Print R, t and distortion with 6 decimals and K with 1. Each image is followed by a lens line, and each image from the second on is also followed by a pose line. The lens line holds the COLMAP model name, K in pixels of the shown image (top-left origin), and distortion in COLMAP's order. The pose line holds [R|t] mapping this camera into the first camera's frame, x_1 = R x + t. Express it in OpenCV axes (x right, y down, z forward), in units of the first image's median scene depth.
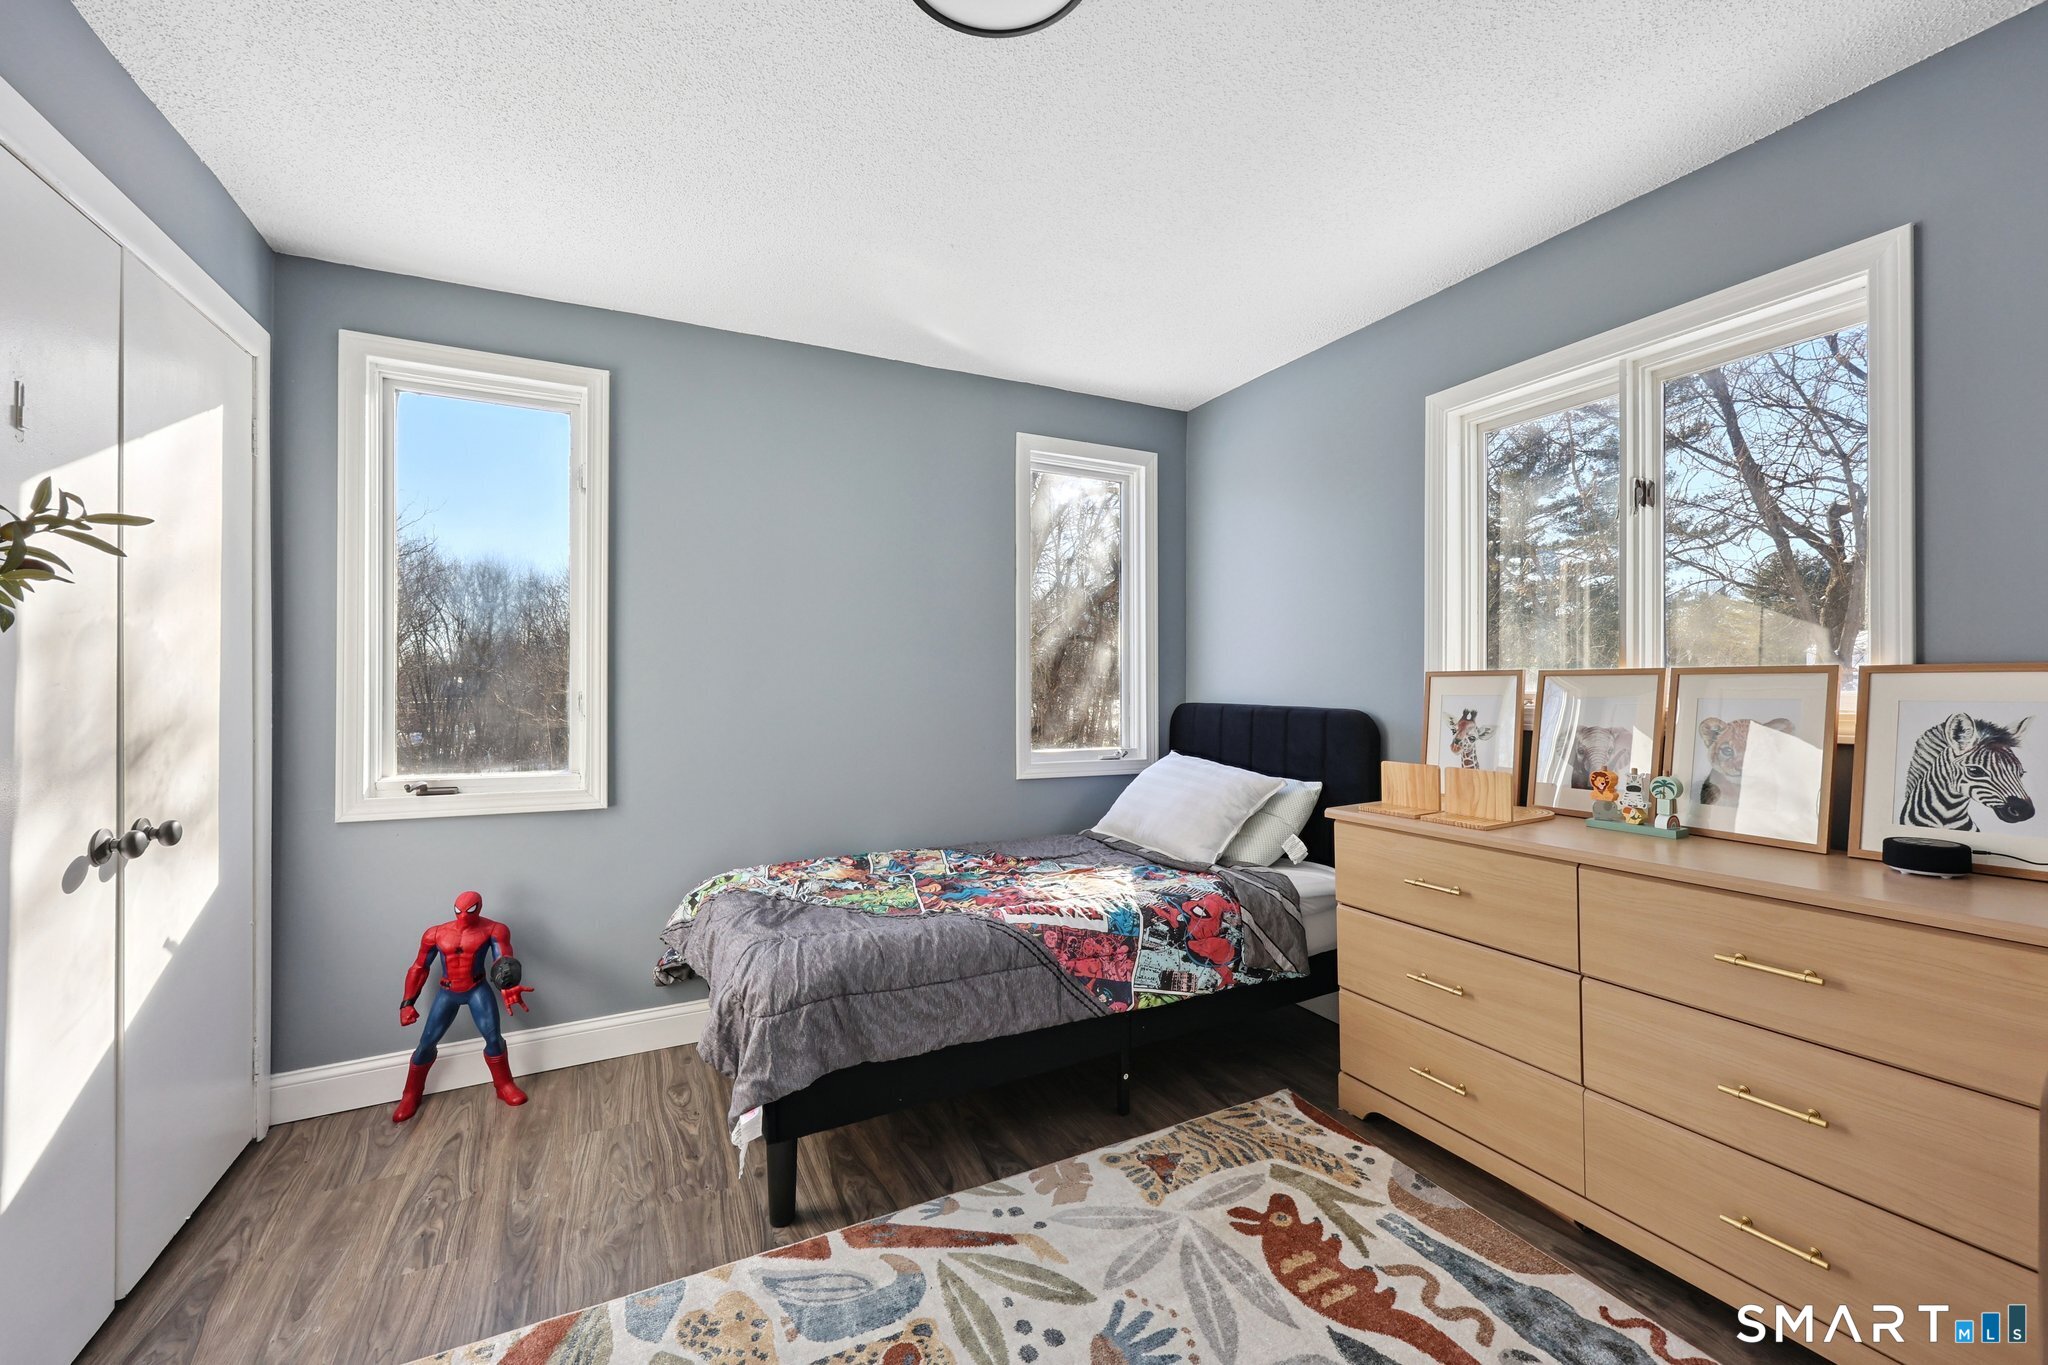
lens RADIAL K [[828.6, 0, 1026.7], [0, 828.6, 683.2], [0, 0, 1]] dist [0.000171, 0.001157]
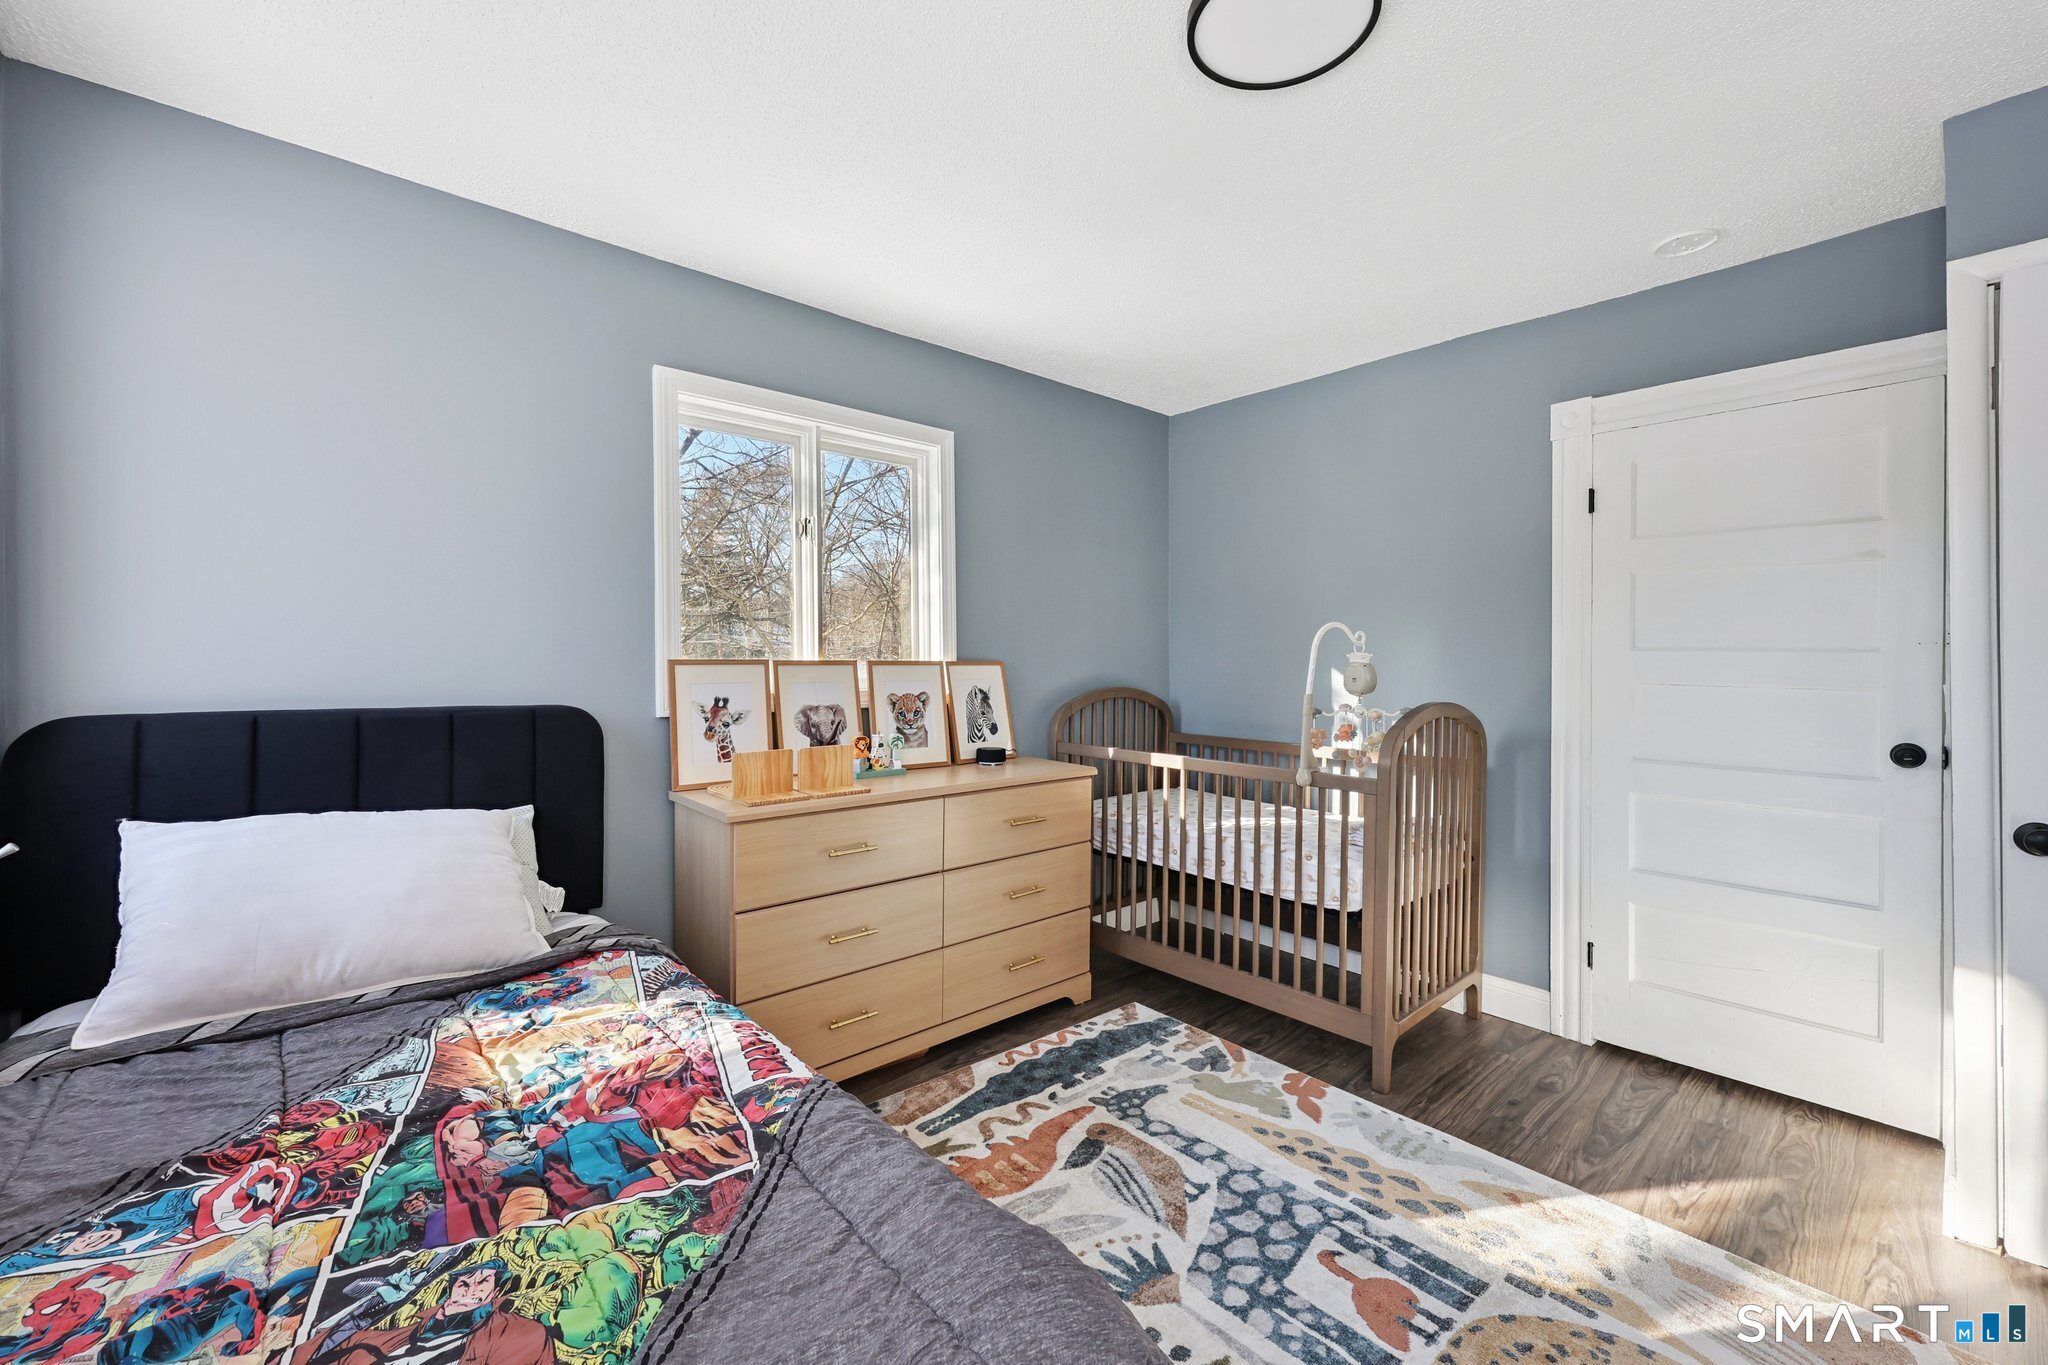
lens RADIAL K [[828.6, 0, 1025.2], [0, 828.6, 673.3], [0, 0, 1]] dist [0.000171, 0.001157]
pose [[-0.254461, -0.001638, 0.967082, -0.731540], [0.004680, 0.999985, 0.002925, 0.001070], [-0.967072, 0.005270, -0.254450, 1.164020]]
